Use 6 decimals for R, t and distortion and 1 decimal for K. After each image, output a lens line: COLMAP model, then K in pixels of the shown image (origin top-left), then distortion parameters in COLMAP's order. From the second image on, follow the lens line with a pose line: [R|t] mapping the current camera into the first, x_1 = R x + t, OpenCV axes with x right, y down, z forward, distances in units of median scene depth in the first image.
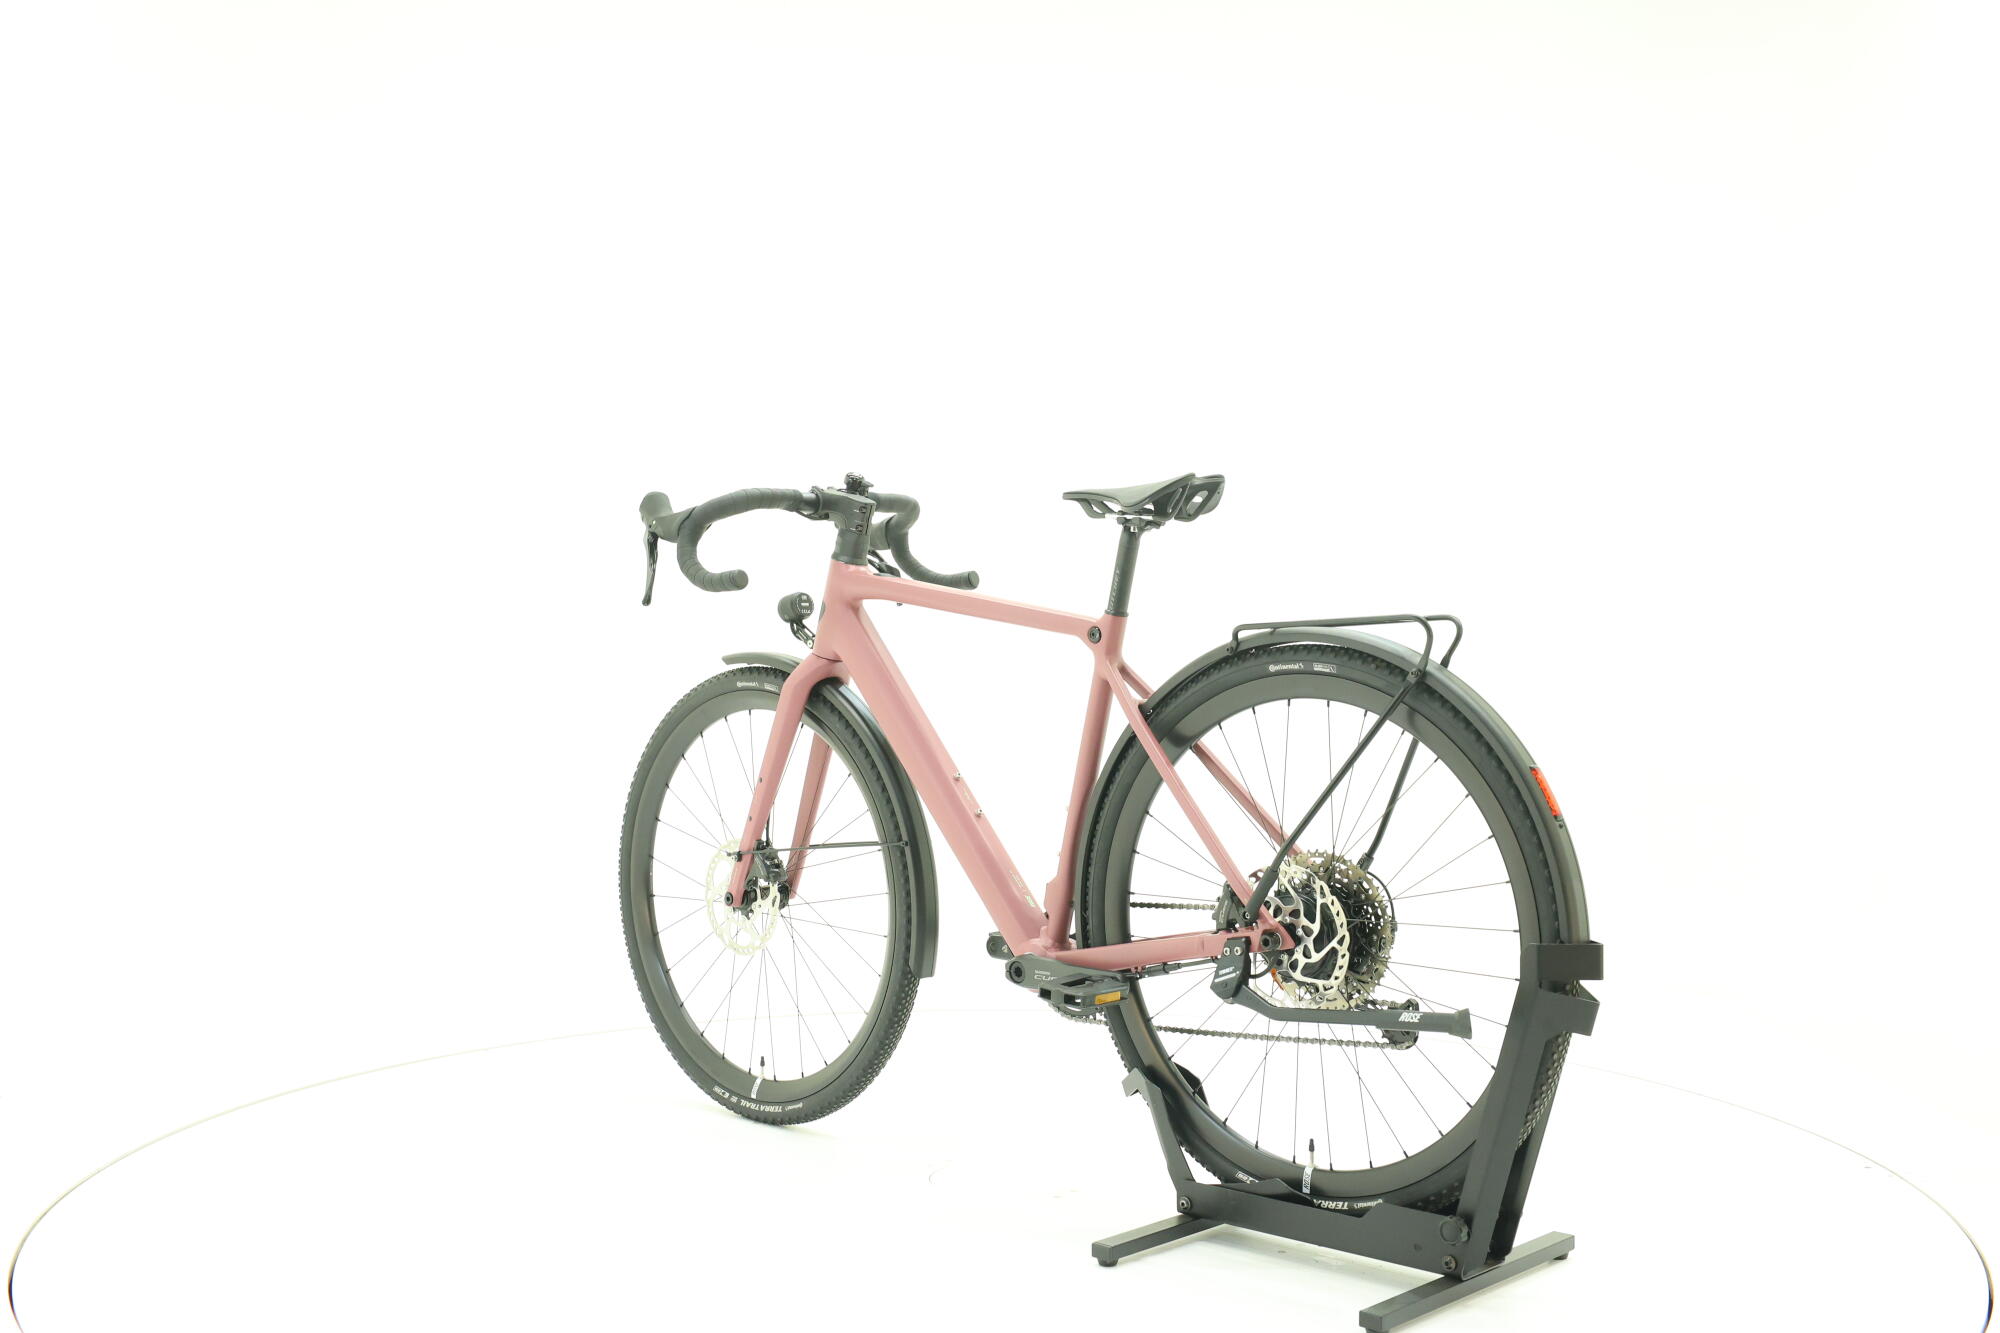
lens RADIAL K [[2160.6, 0, 1004.8], [0, 2160.6, 681.4], [0, 0, 1]] dist [0.062831, 0.000000]
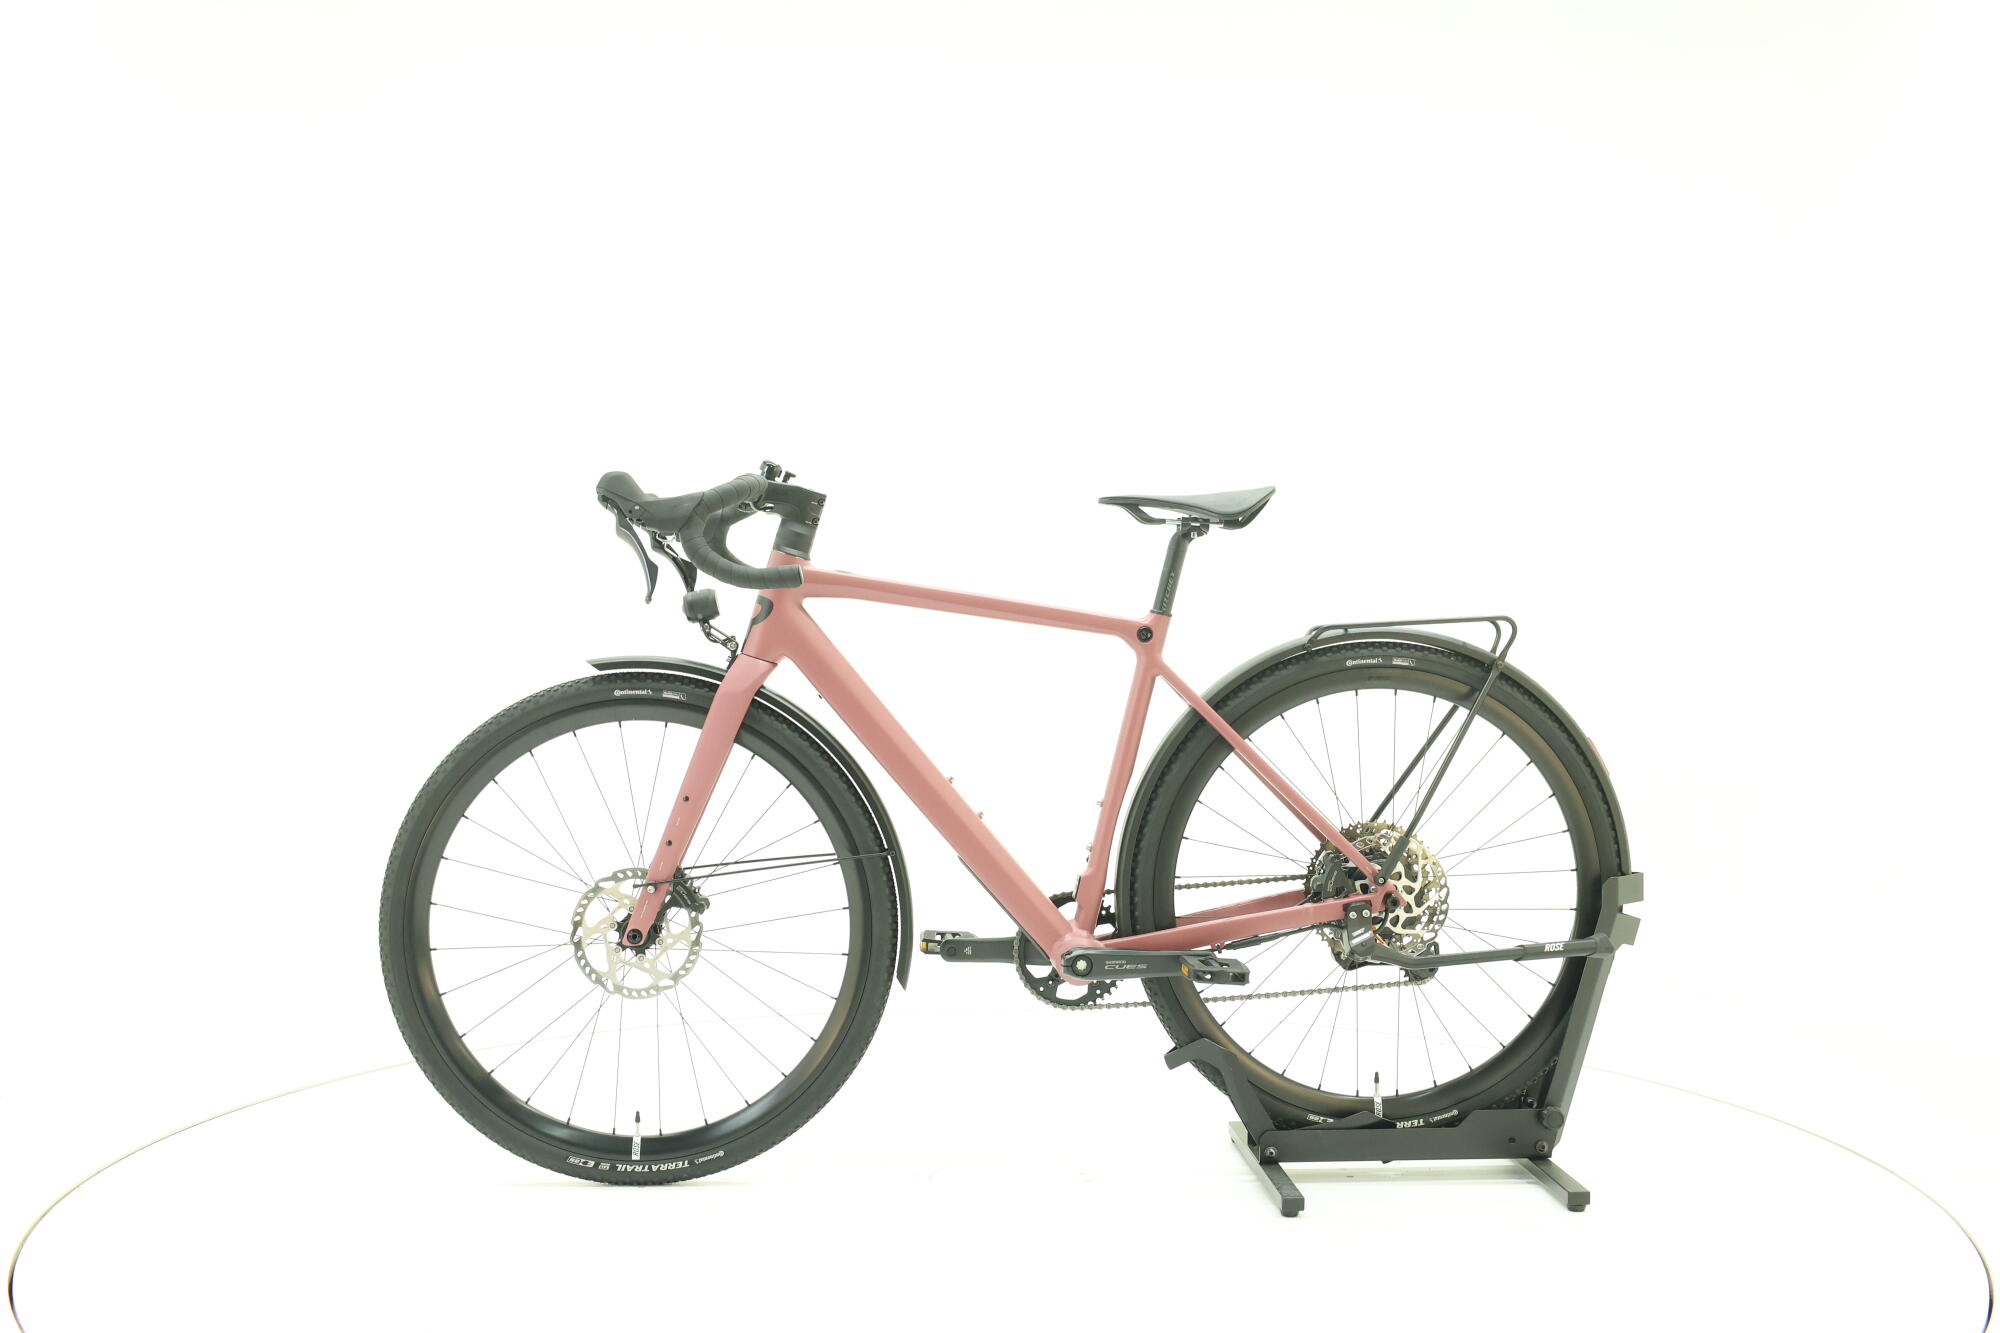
lens RADIAL K [[2160.6, 0, 986.1], [0, 2160.6, 671.0], [0, 0, 1]] dist [0.062831, 0.000000]
pose [[0.684963, -0.017214, 0.728374, -0.783171], [0.019860, 0.999791, 0.004952, -0.010535], [-0.728307, 0.011074, 0.685161, 0.338747]]
